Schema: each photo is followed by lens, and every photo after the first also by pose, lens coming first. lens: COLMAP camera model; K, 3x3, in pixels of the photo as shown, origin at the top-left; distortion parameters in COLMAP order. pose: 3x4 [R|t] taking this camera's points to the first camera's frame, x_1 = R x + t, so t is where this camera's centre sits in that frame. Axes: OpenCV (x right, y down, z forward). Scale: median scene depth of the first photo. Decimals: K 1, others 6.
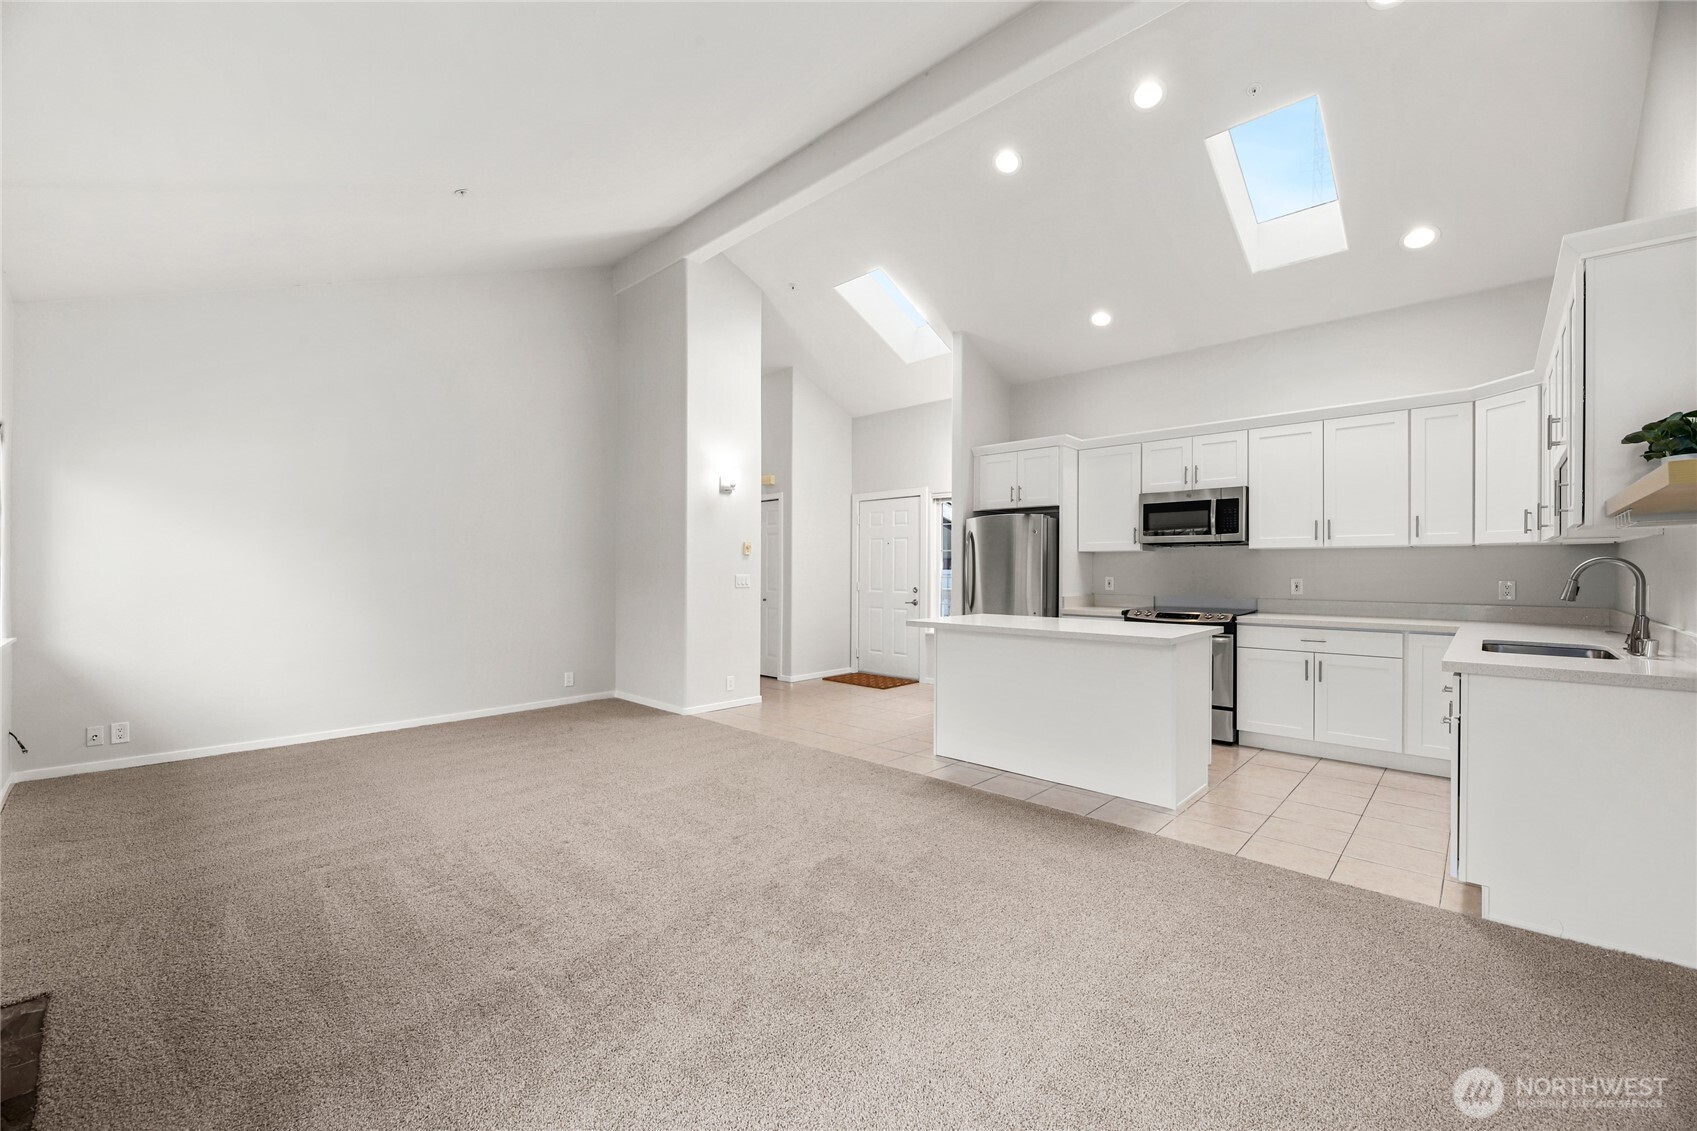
lens RADIAL K [[682.7, 0, 841.7], [0, 682.7, 568.5], [0, 0, 1]] dist [0.000170, 0.000055]
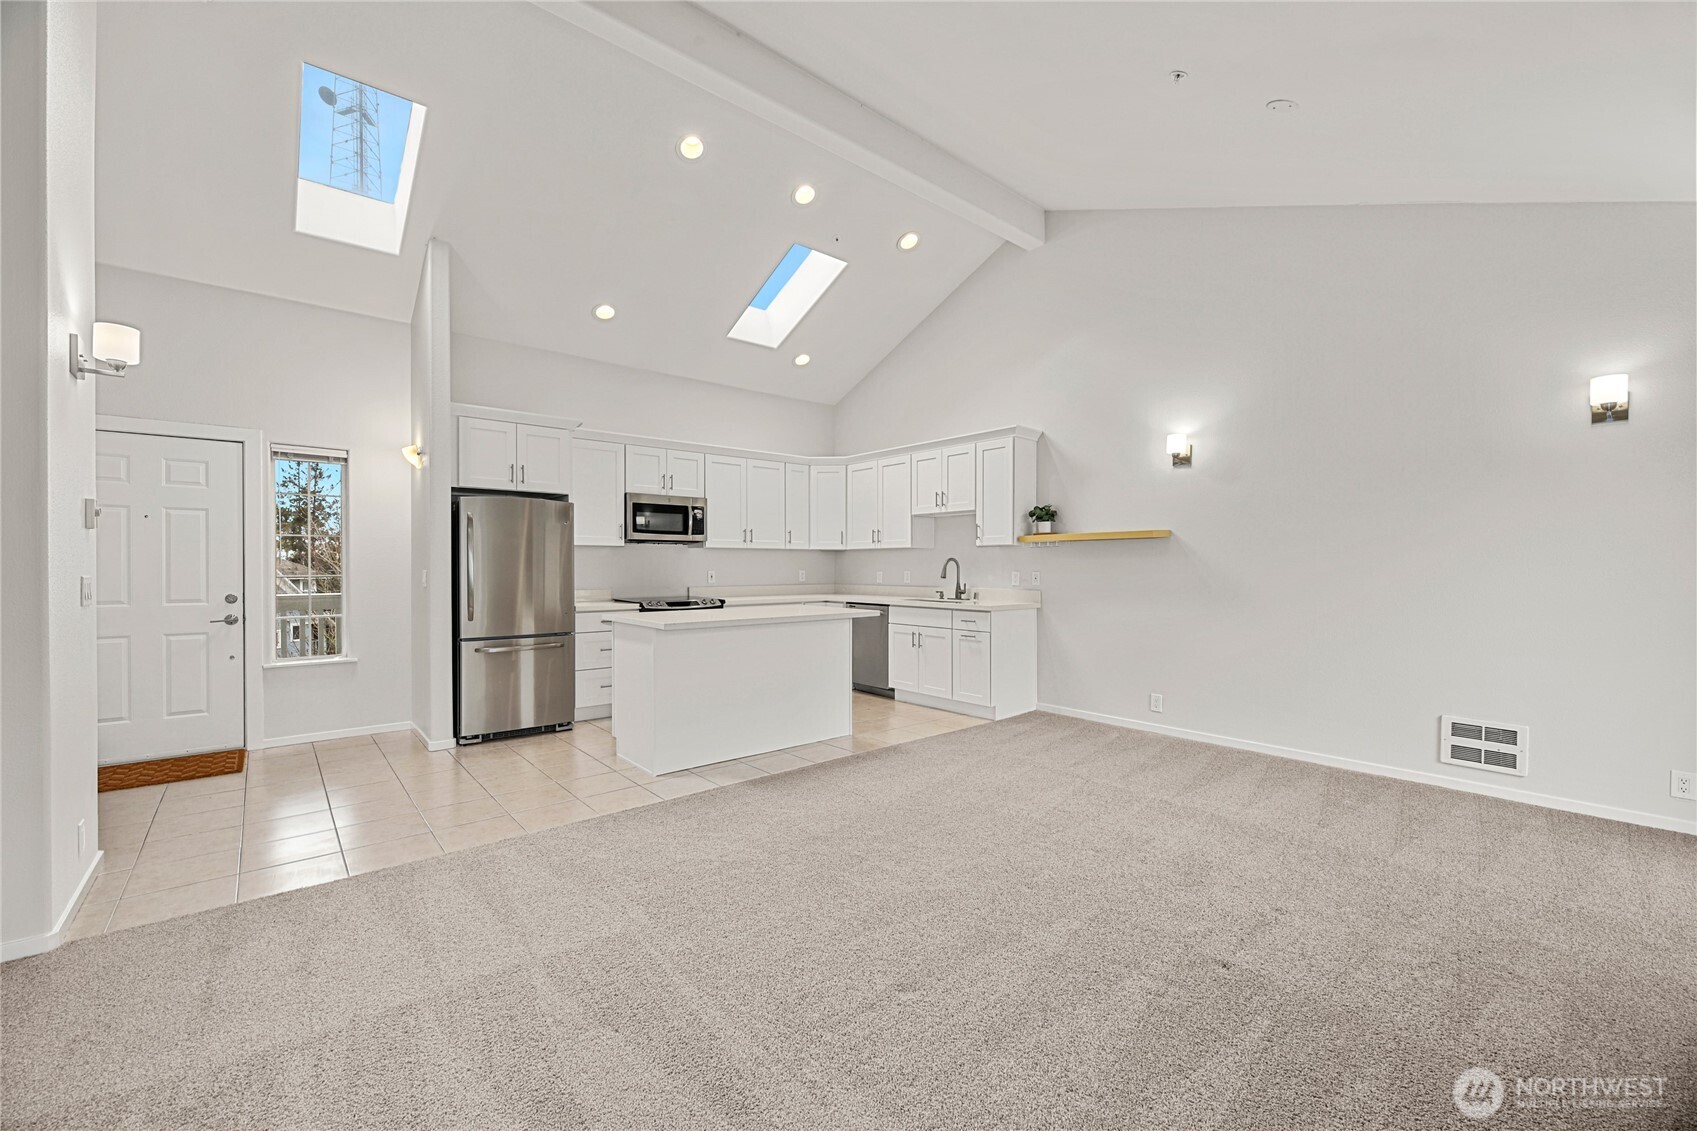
lens RADIAL K [[682.7, 0, 841.7], [0, 682.7, 568.5], [0, 0, 1]] dist [0.000170, 0.000055]
pose [[0.108781, -0.006344, 0.994045, -0.652188], [0.000728, 0.999980, 0.006302, 0.002296], [-0.994065, 0.000039, 0.108784, 0.621190]]
